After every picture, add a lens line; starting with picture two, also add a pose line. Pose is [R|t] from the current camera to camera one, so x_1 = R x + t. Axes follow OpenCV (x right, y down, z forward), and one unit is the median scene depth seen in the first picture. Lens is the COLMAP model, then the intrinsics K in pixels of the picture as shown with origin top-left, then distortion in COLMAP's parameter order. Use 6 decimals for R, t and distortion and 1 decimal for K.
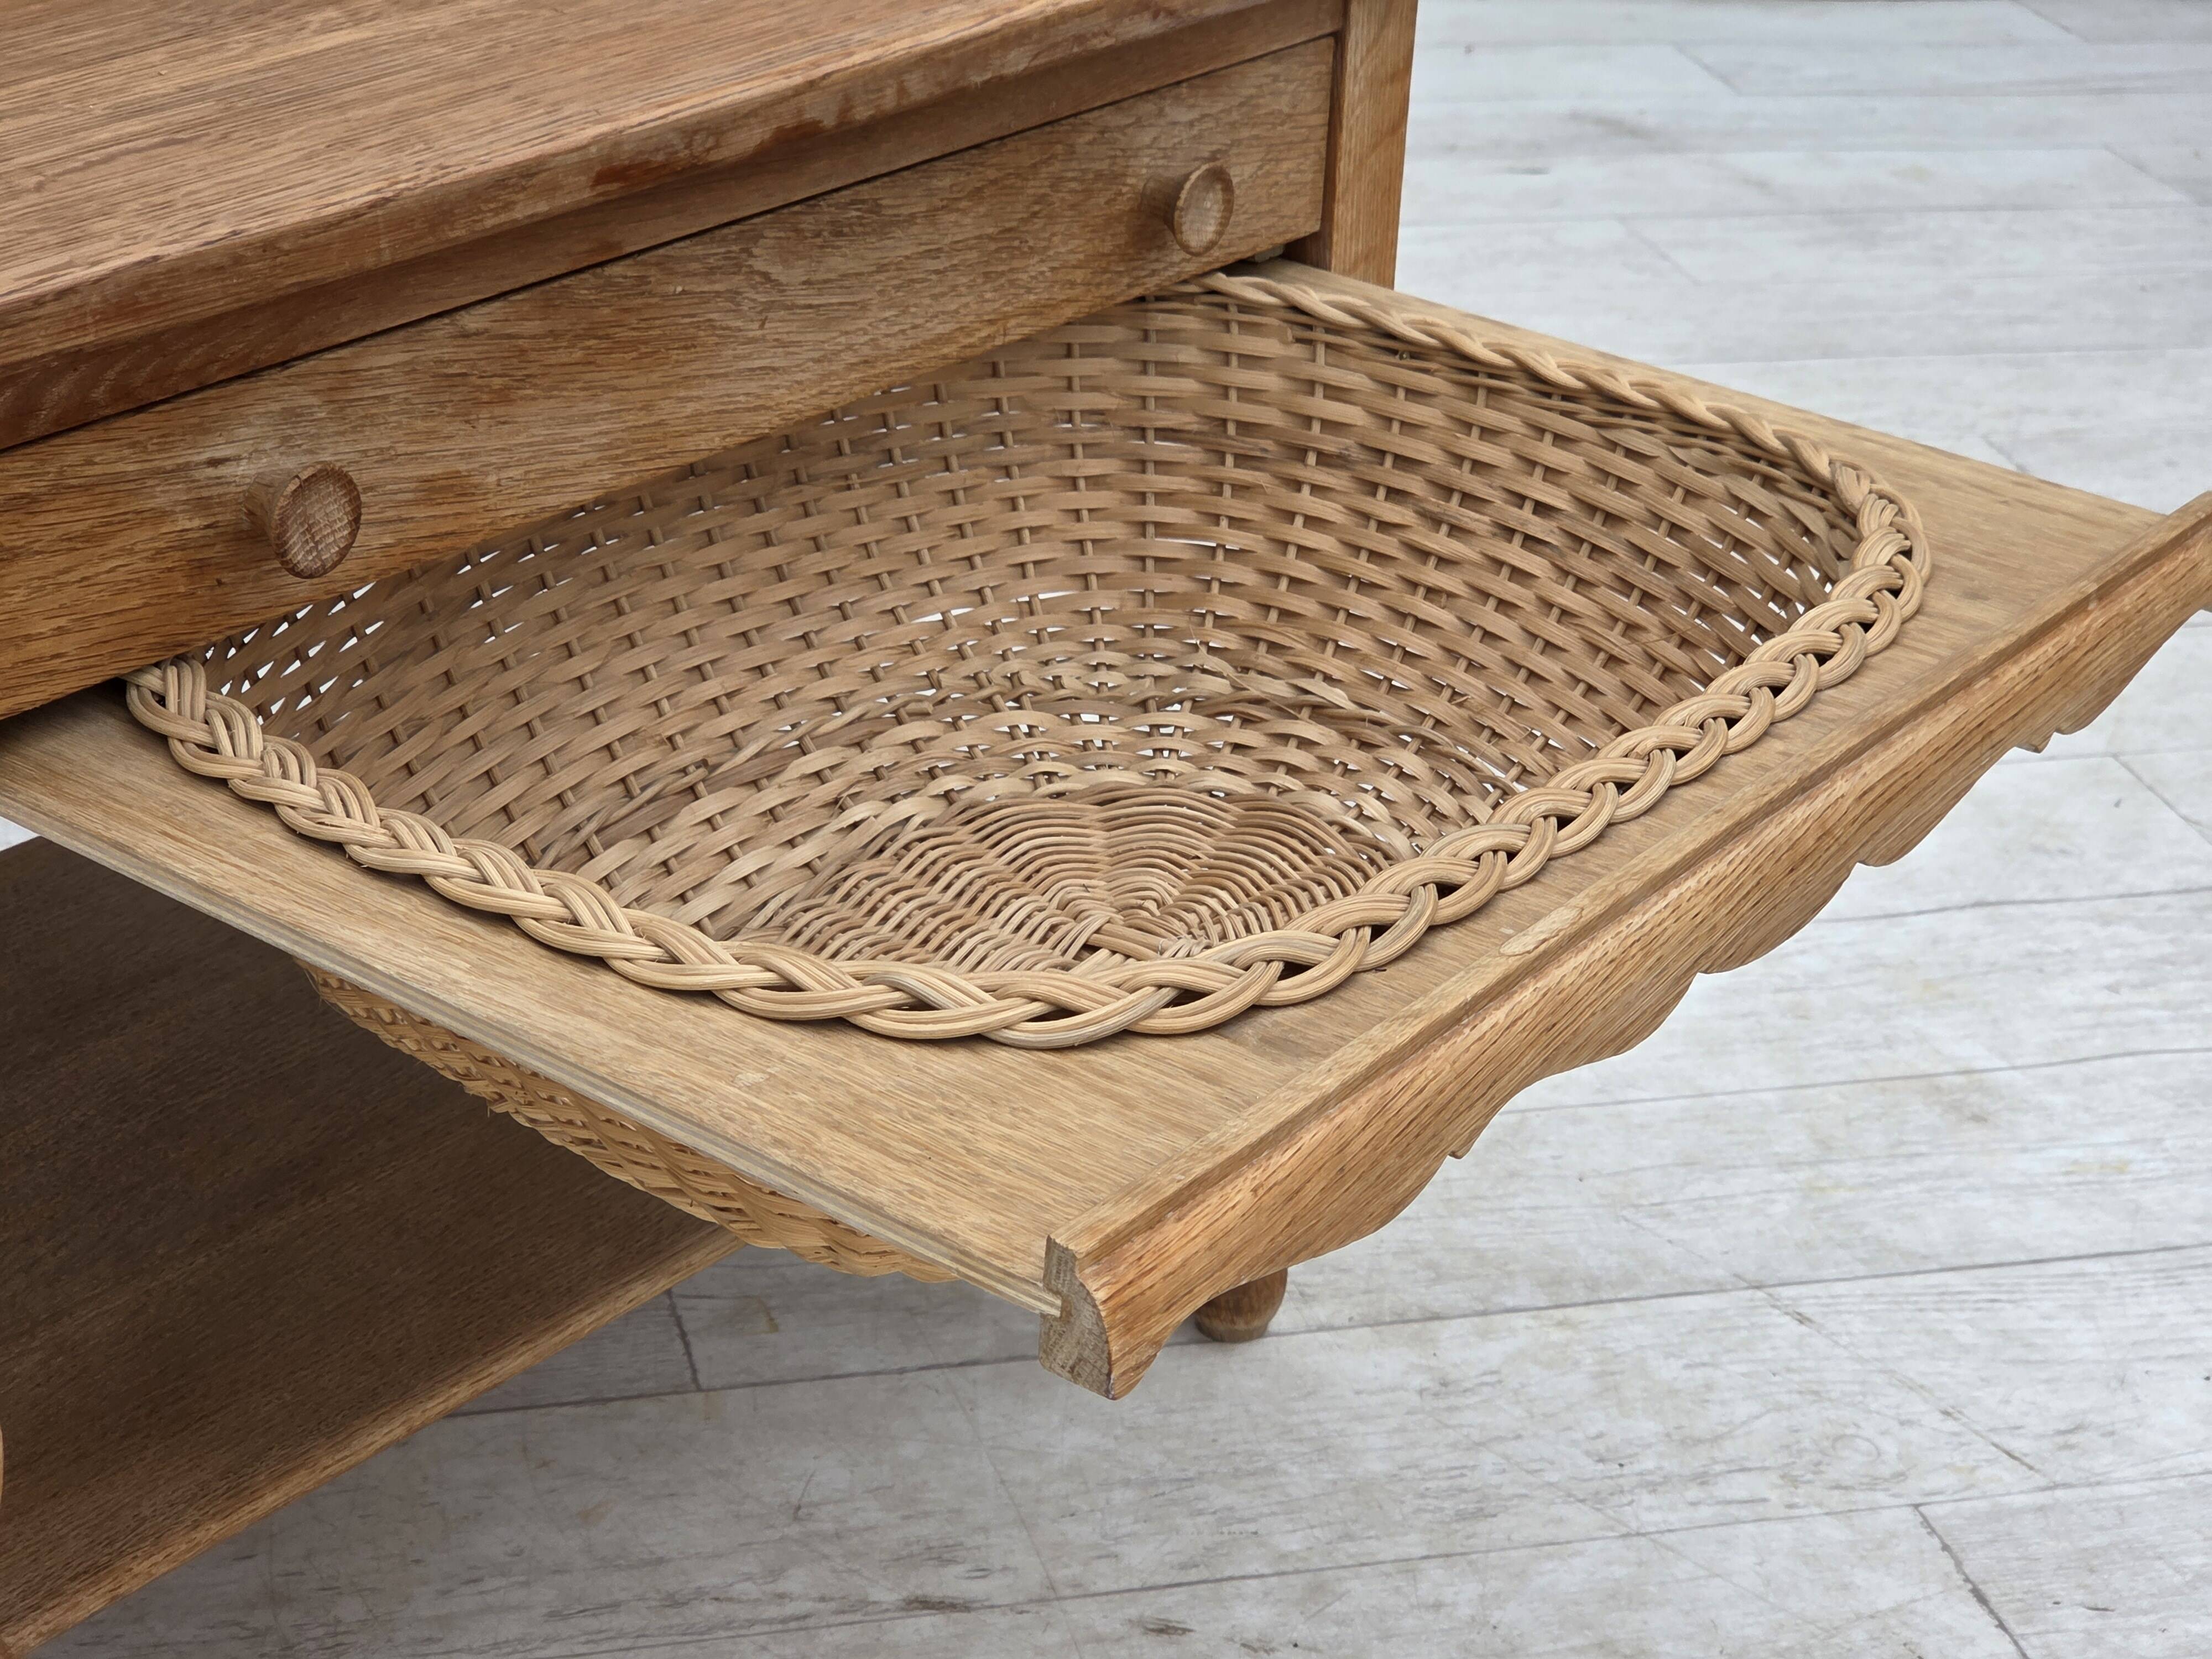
lens RADIAL K [[4373.2, 0, 1147.9], [0, 4373.2, 919.5], [0, 0, 1]] dist [-0.026653, 0.735357]
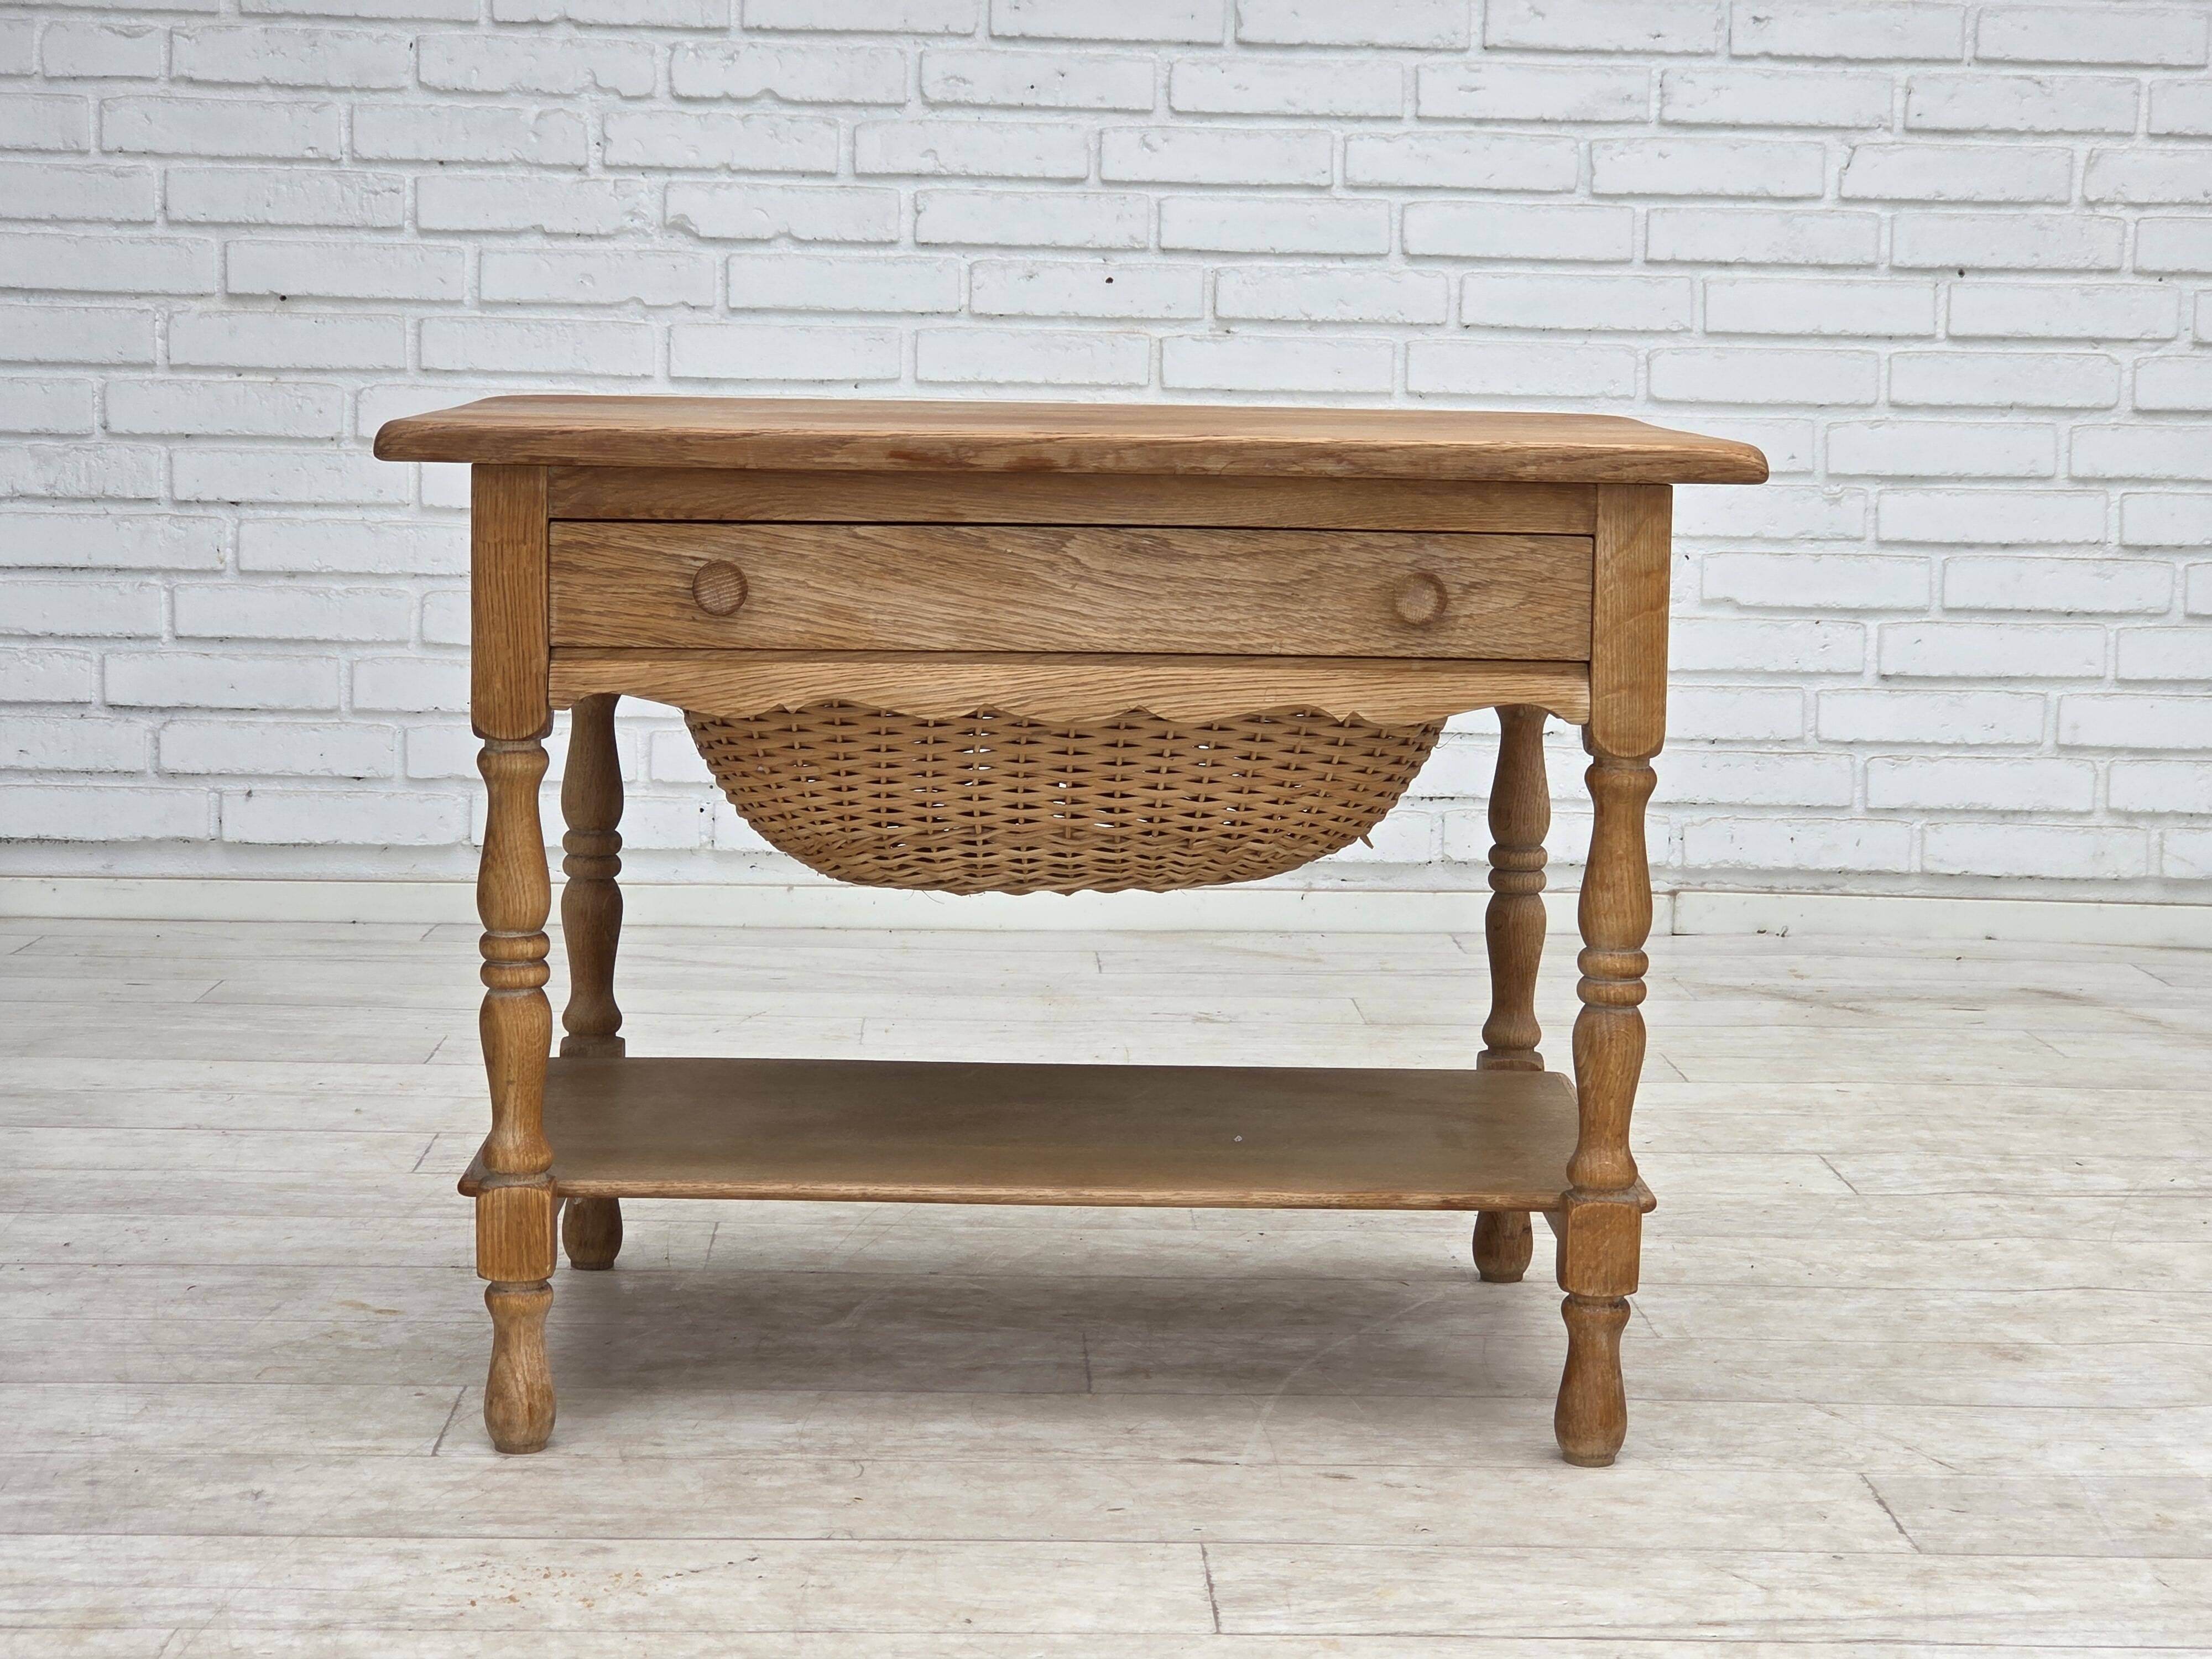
lens RADIAL K [[4380.7, 0, 1126.4], [0, 4380.7, 835.8], [0, 0, 1]] dist [-0.048906, 0.908073]
pose [[0.973798, -0.003932, -0.227381, 0.295163], [-0.072888, 0.941708, -0.328440, 0.477738], [0.215418, 0.336408, 0.916747, -0.557723]]
